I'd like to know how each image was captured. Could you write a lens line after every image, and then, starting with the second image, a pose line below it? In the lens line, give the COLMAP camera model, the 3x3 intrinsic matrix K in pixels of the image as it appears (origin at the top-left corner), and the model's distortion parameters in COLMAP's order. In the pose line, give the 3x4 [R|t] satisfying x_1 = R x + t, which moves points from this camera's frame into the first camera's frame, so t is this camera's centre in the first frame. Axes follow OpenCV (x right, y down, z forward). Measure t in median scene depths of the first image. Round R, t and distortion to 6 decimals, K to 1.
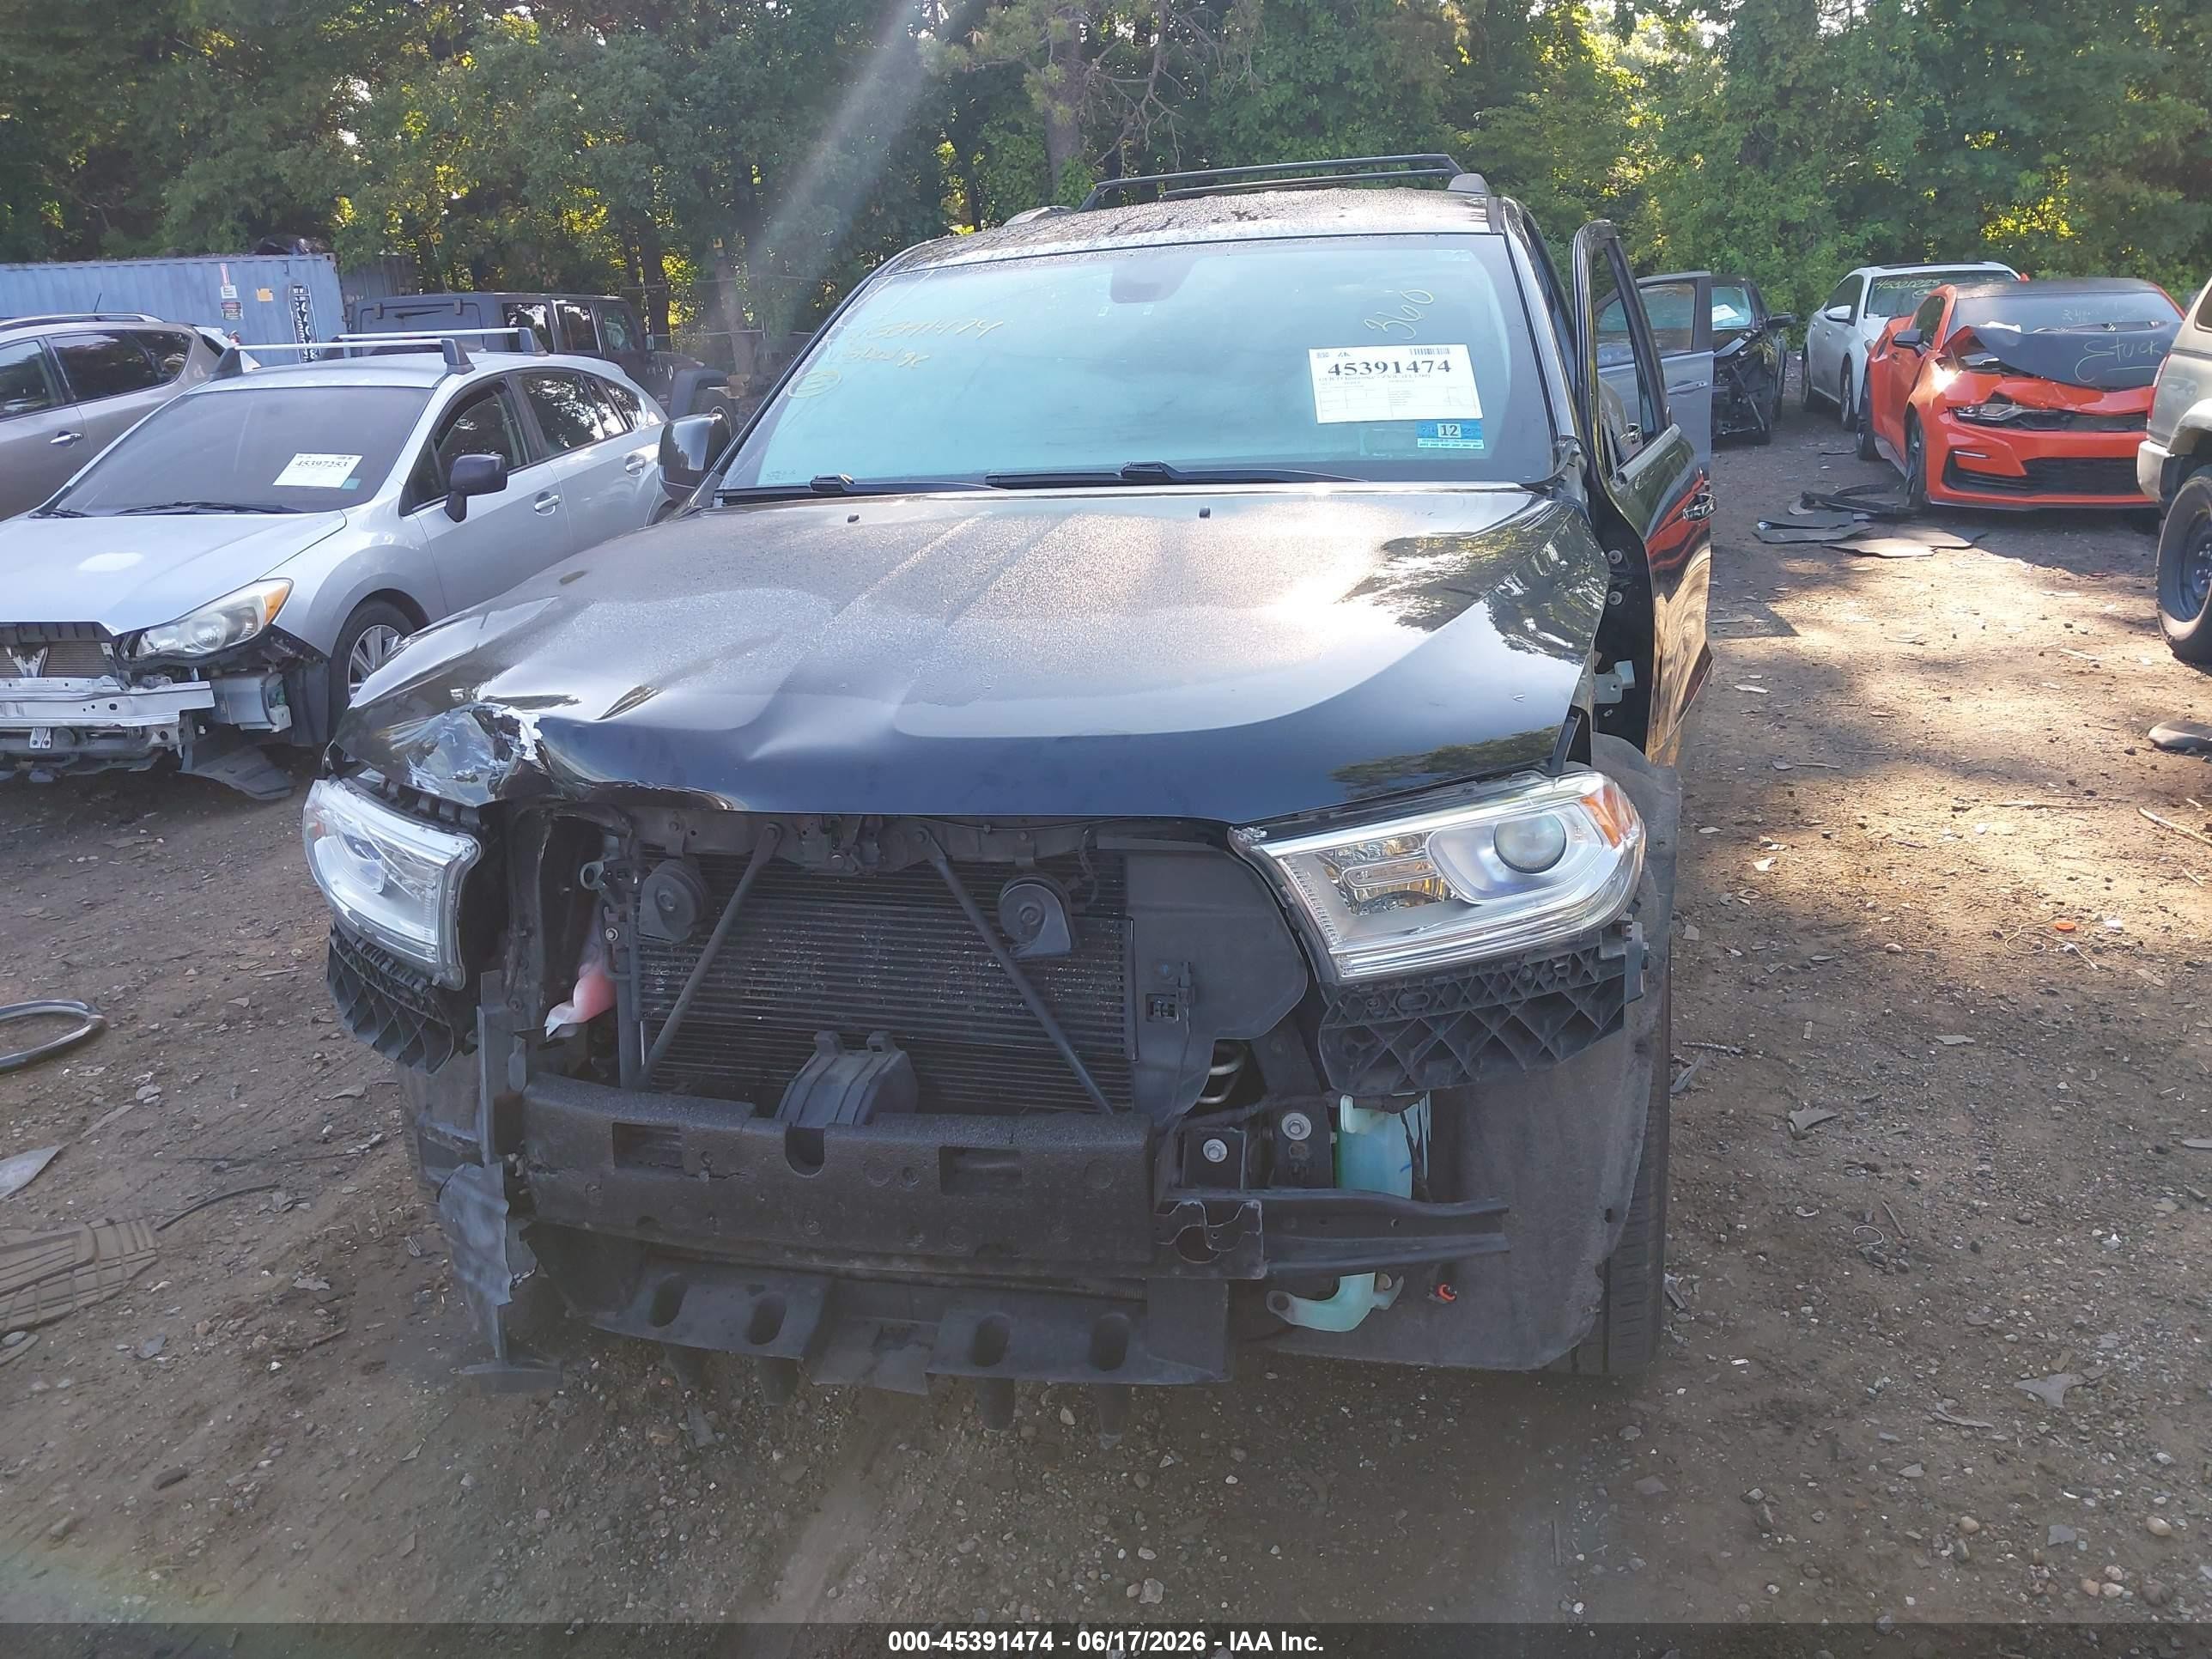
lens RADIAL K [[1732.8, 0, 1107.5], [0, 1732.8, 835.0], [0, 0, 1]] dist [0.010905, -0.012395]
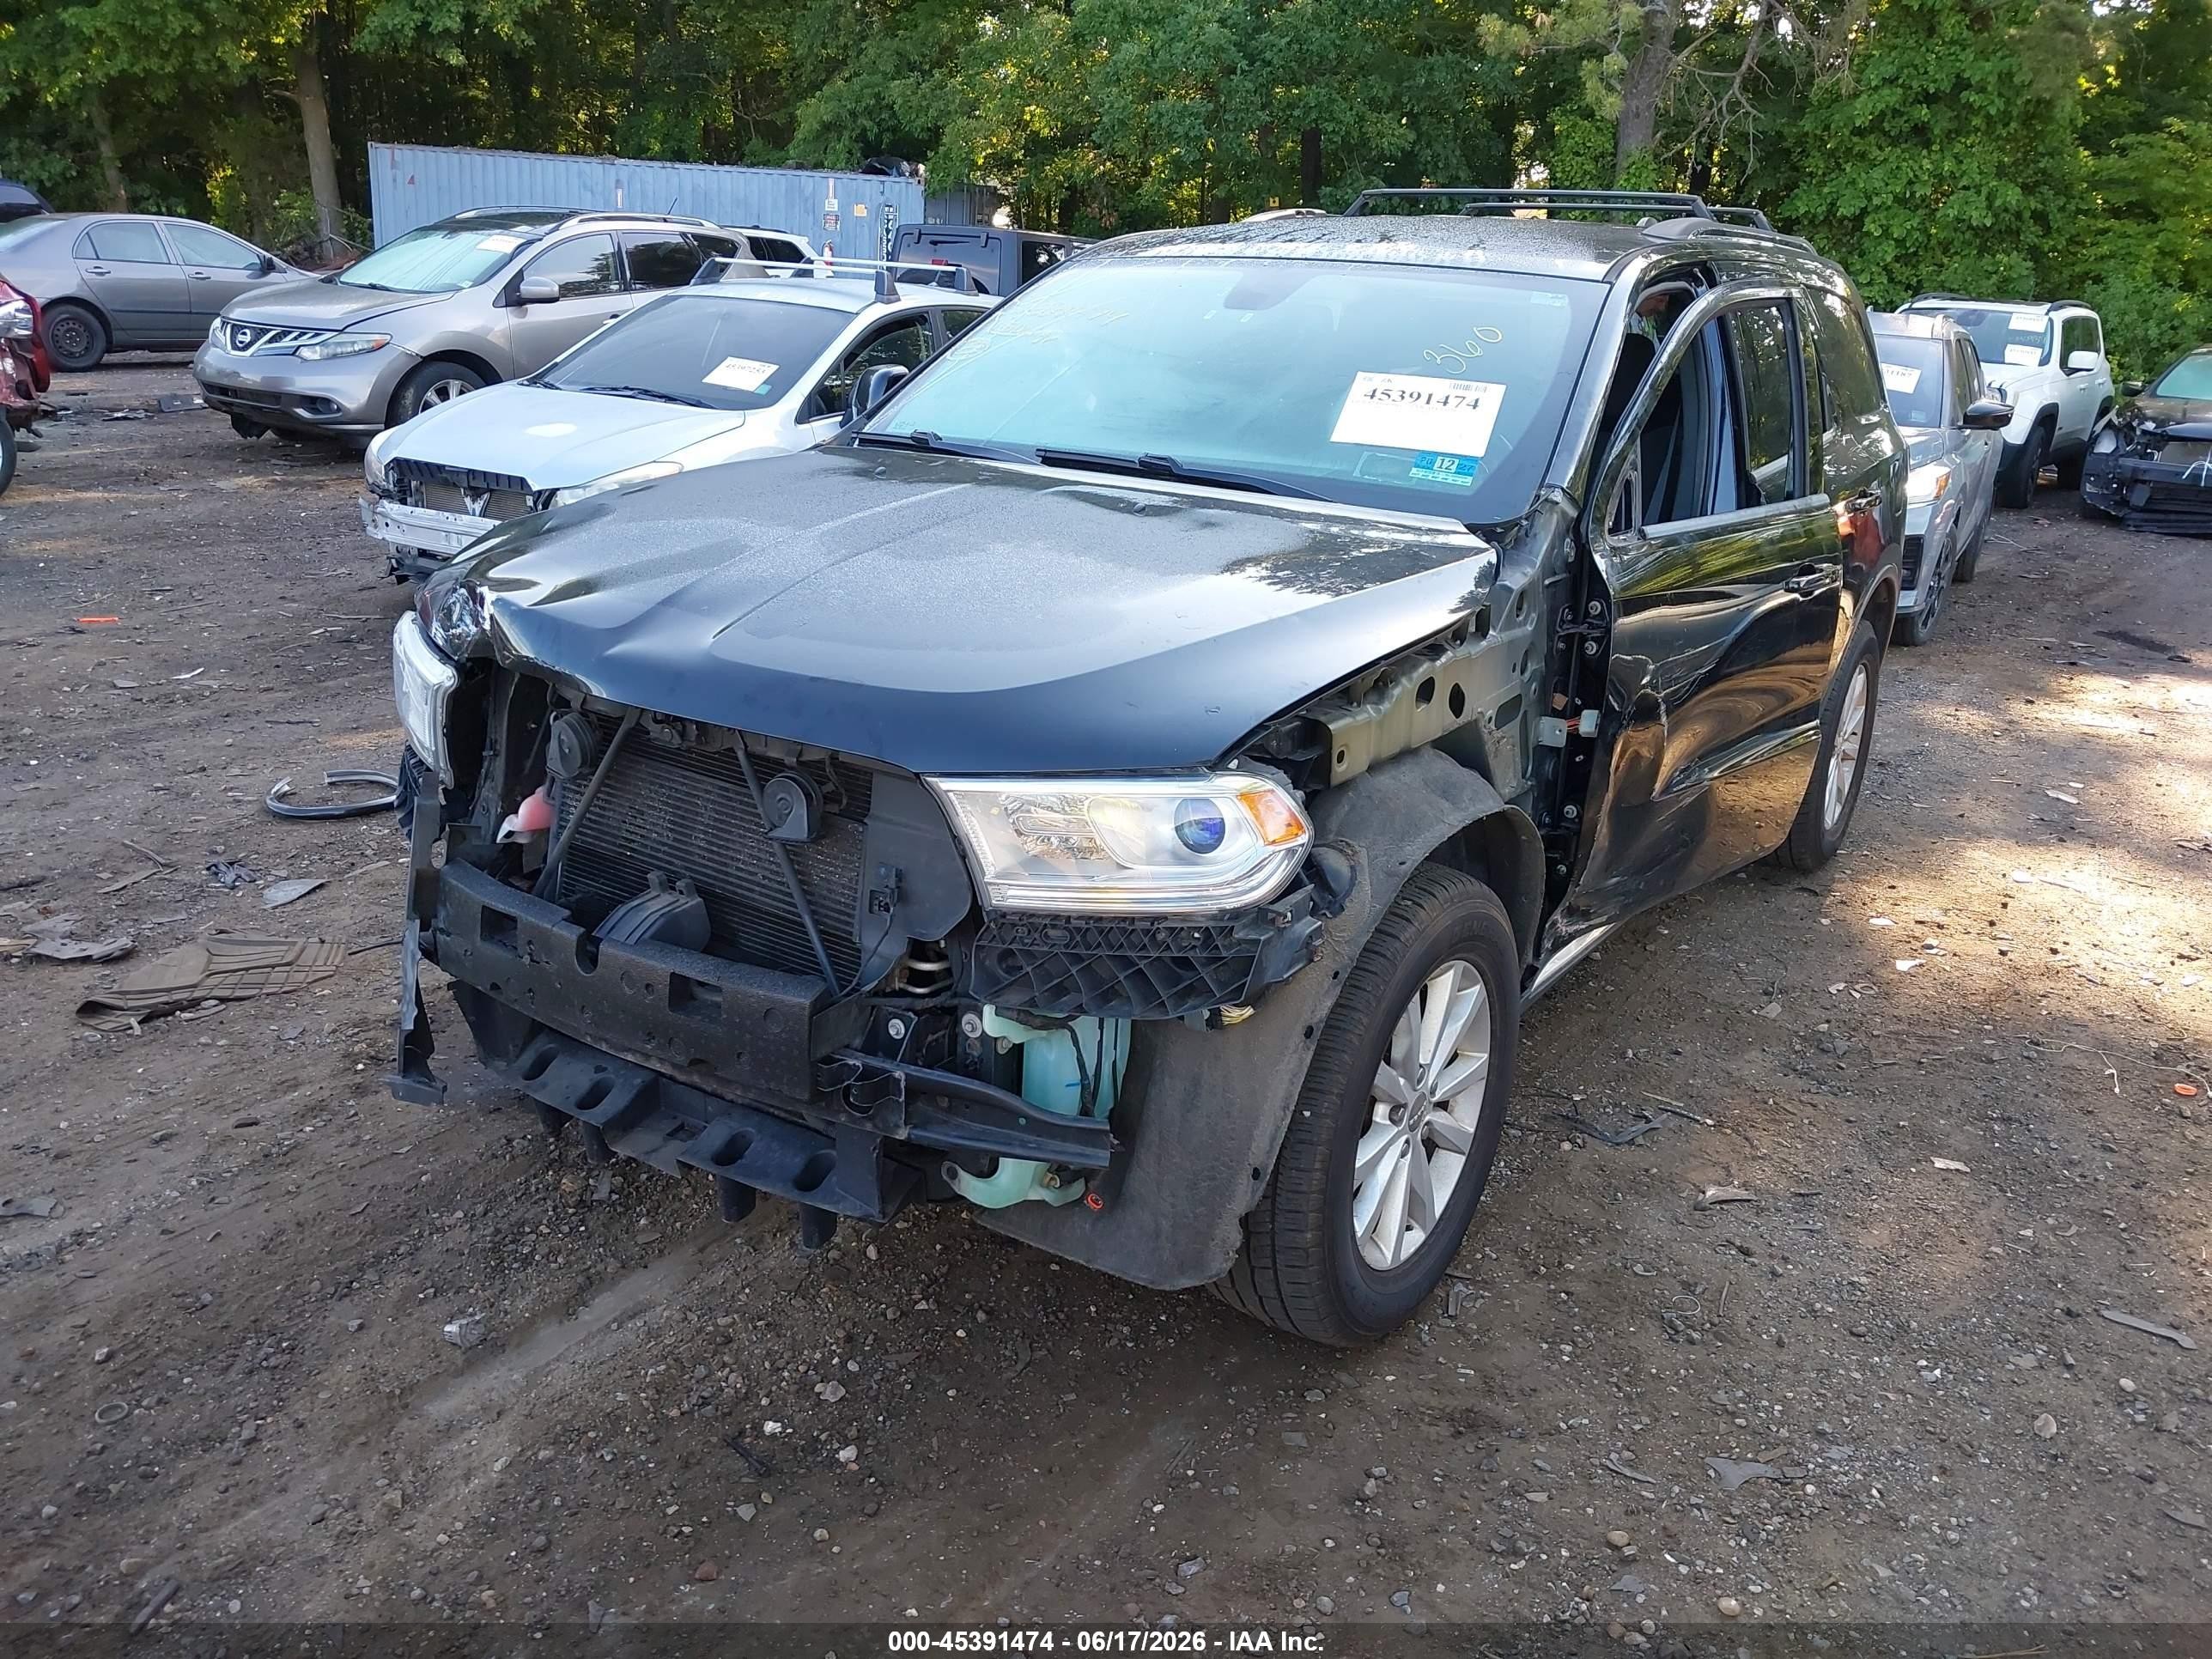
lens RADIAL K [[1732.8, 0, 1105.3], [0, 1732.8, 835.5], [0, 0, 1]] dist [0.010905, -0.012395]
pose [[0.942901, 0.193834, -0.270862, 0.220347], [-0.188934, 0.980989, 0.044314, -0.012639], [0.274302, 0.009392, 0.961598, -0.046697]]
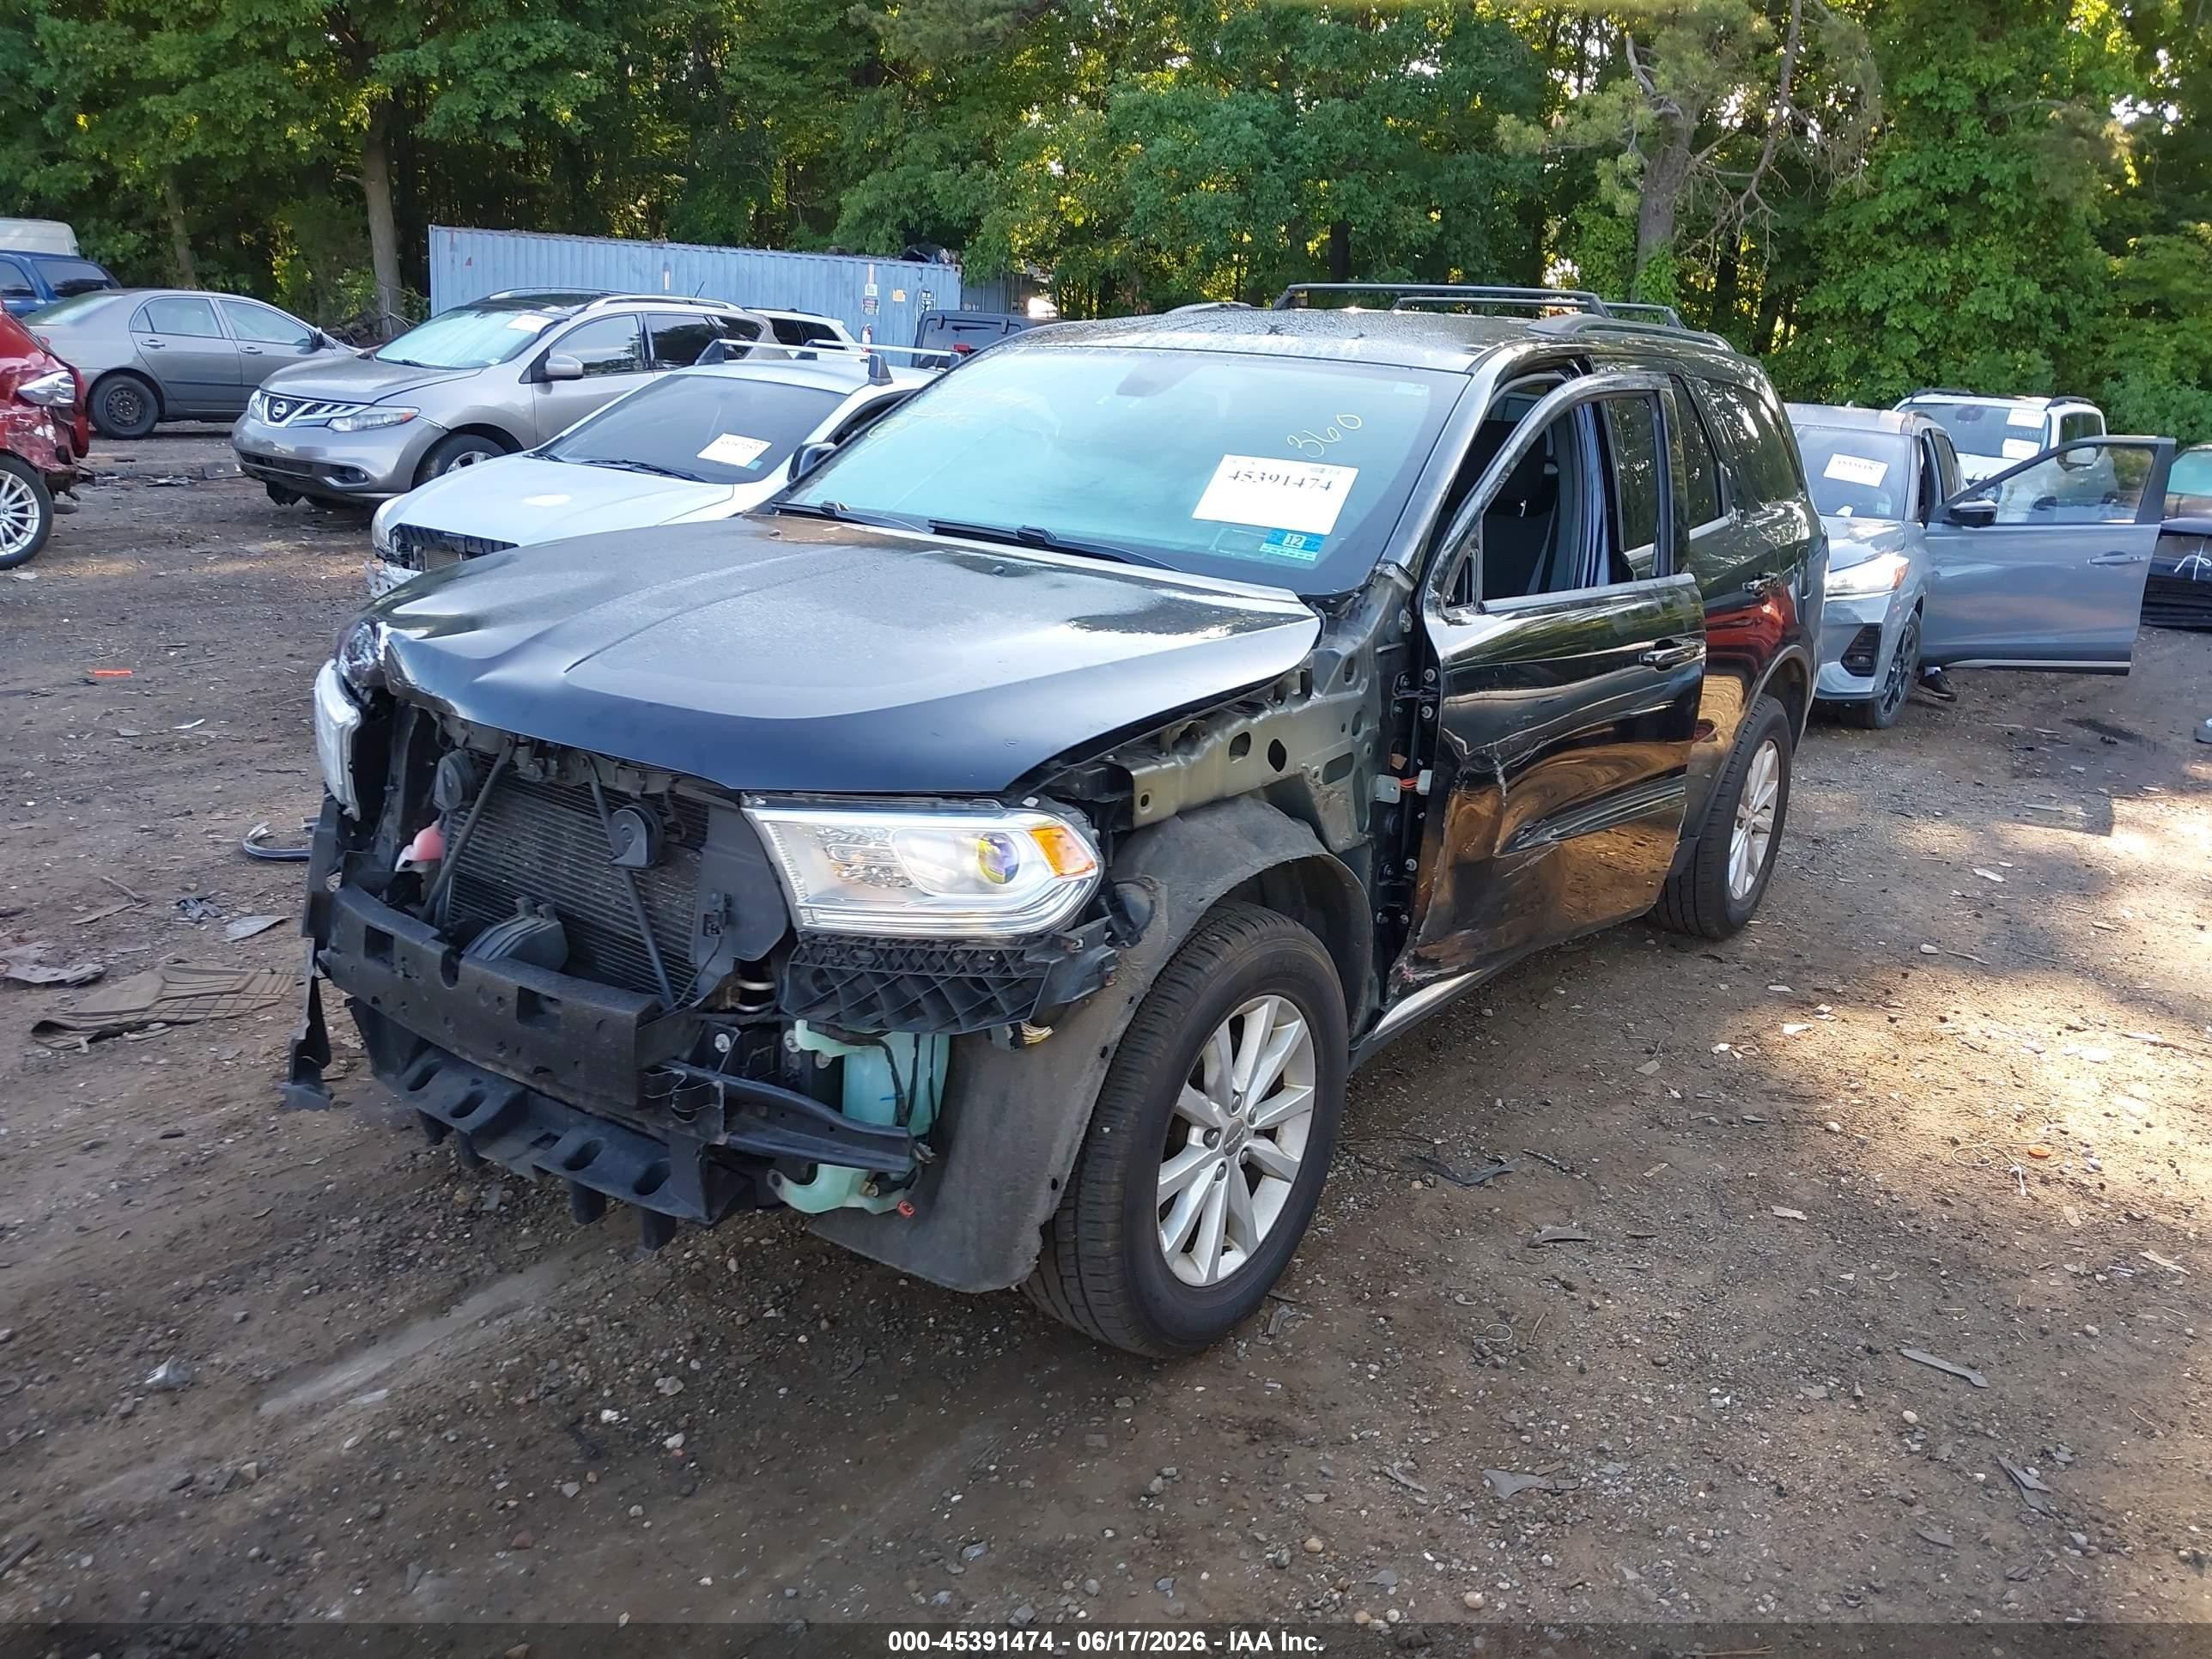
lens RADIAL K [[1732.8, 0, 1106.0], [0, 1732.8, 825.0], [0, 0, 1]] dist [0.010905, -0.012395]
pose [[0.932756, 0.197453, -0.301626, 0.306755], [-0.207236, 0.978291, -0.000445, -0.015861], [0.294990, 0.062923, 0.953426, -0.071405]]
